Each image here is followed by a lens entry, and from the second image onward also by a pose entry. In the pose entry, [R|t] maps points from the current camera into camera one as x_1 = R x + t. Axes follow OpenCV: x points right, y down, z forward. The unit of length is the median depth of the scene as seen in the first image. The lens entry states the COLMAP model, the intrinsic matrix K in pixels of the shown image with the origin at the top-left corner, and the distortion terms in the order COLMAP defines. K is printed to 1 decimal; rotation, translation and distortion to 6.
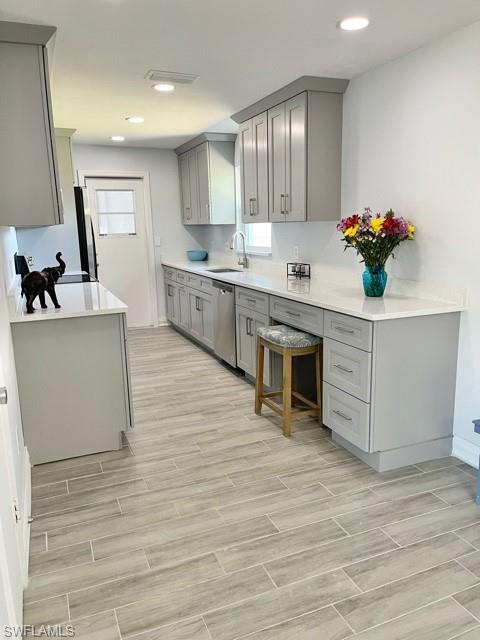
lens RADIAL K [[480.8, 0, 242.1], [0, 480.8, 324.2], [0, 0, 1]] dist [0.076775, -0.099723]
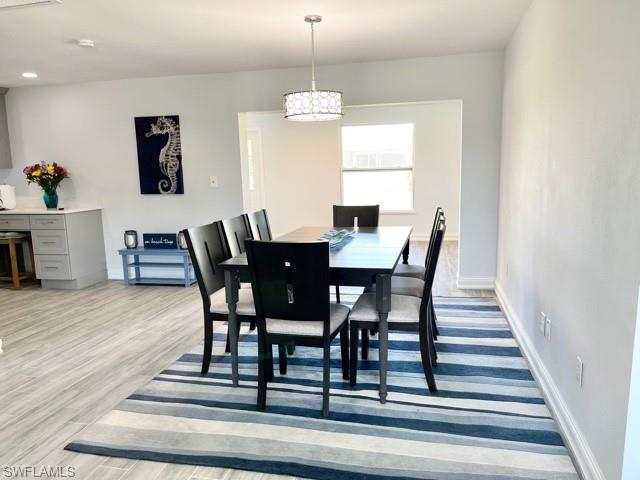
lens RADIAL K [[480.8, 0, 320.8], [0, 480.8, 241.1], [0, 0, 1]] dist [0.076775, -0.099723]
pose [[0.582535, -0.116736, 0.804379, -0.531818], [0.175267, 0.984392, 0.015932, 0.180053], [-0.793684, 0.131700, 0.593903, -0.753340]]
